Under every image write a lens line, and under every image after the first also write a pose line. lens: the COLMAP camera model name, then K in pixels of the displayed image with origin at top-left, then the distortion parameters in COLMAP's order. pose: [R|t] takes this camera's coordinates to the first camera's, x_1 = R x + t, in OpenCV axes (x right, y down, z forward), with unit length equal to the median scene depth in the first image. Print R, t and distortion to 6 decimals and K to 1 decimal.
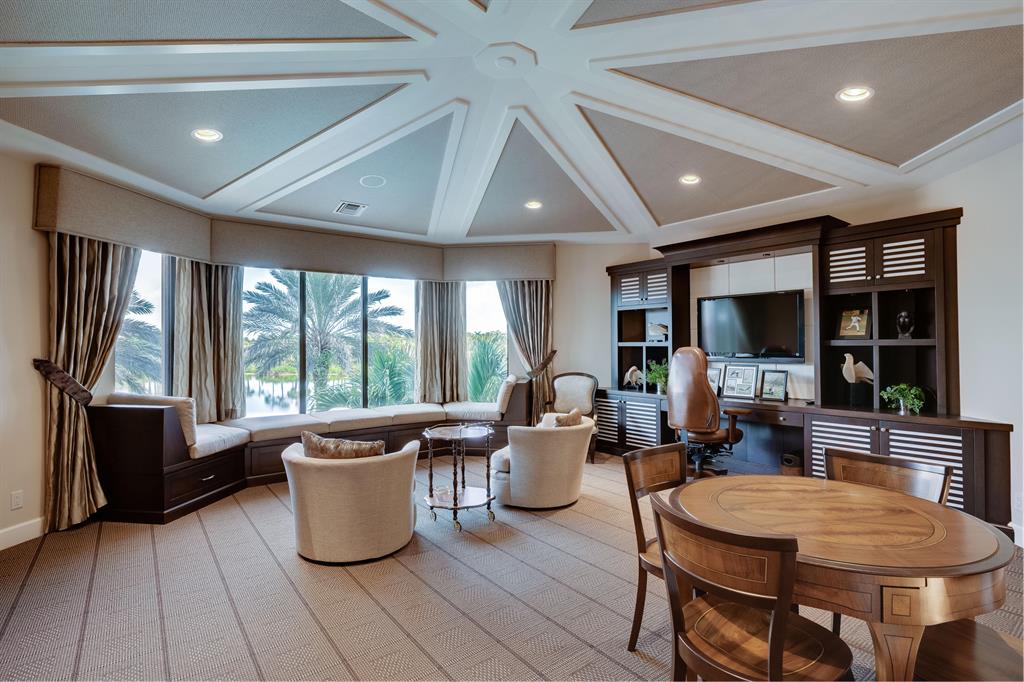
lens RADIAL K [[498.9, 0, 512.3], [0, 498.9, 336.6], [0, 0, 1]] dist [-0.001635, 0.000260]
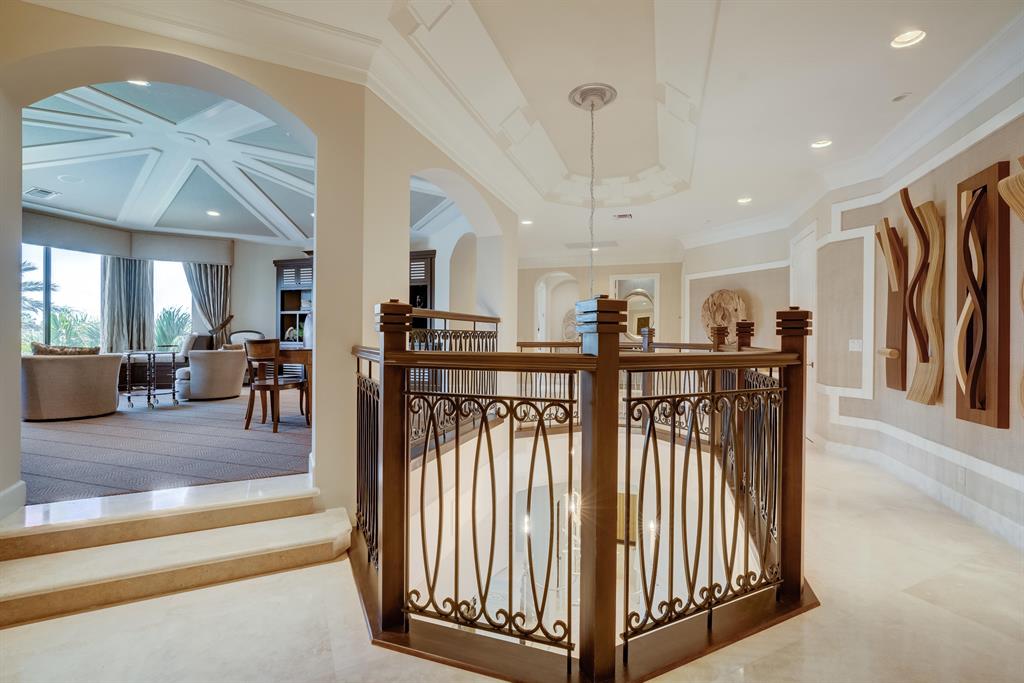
lens RADIAL K [[455.7, 0, 511.6], [0, 455.7, 338.4], [0, 0, 1]] dist [-0.000249, 0.000813]
pose [[0.830301, 0.010179, 0.557222, 0.024450], [-0.017487, 0.999817, 0.007794, 0.072822], [-0.557041, -0.016216, 0.830327, -0.553284]]
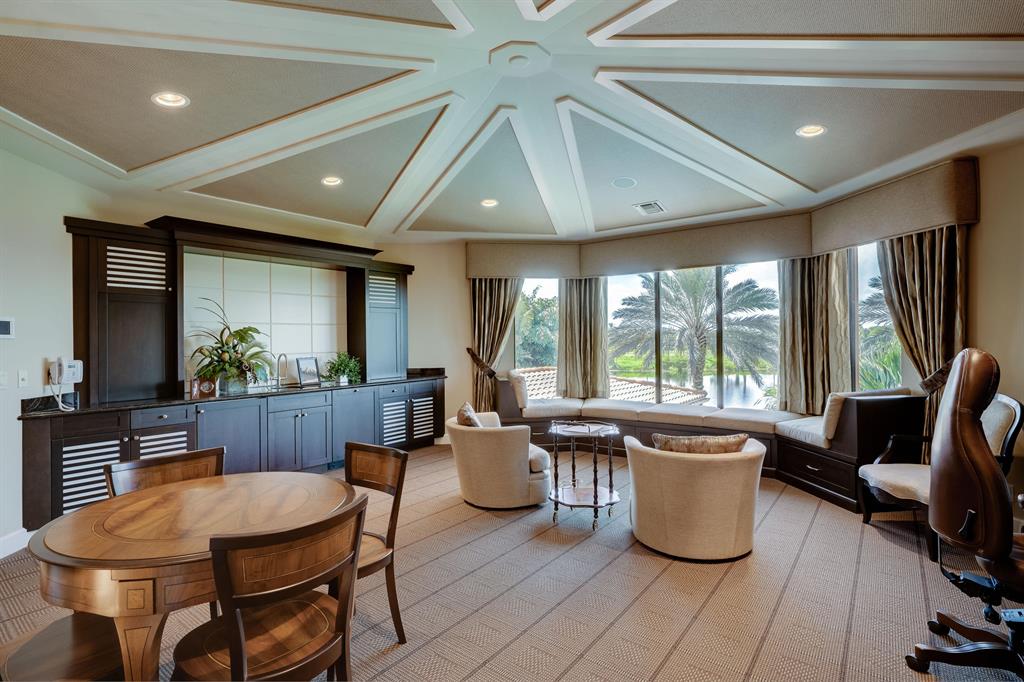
lens RADIAL K [[498.9, 0, 512.3], [0, 498.9, 336.6], [0, 0, 1]] dist [-0.001635, 0.000260]
pose [[0.269246, -0.006248, -0.963051, 0.500134], [0.018964, 0.999819, -0.001185, 0.004719], [0.962885, -0.017944, 0.269316, 0.375722]]
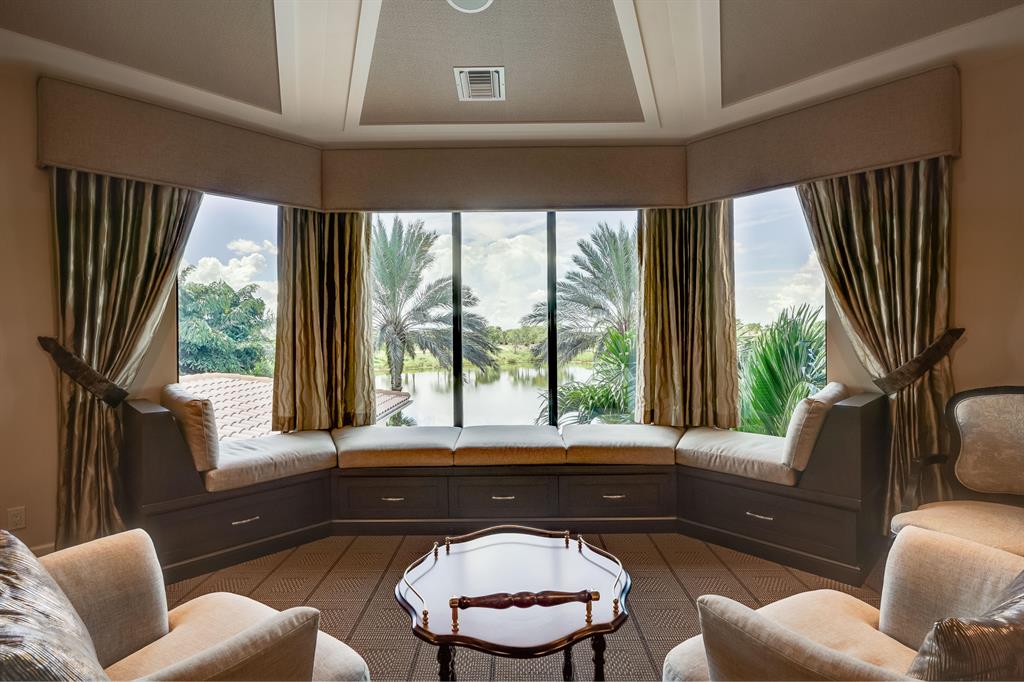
lens RADIAL K [[498.9, 0, 512.3], [0, 498.9, 336.6], [0, 0, 1]] dist [-0.001635, 0.000260]
pose [[0.792810, -0.003503, -0.609459, 0.046562], [0.013076, 0.999851, 0.011264, 0.025696], [0.609329, -0.016899, 0.792737, 0.474447]]
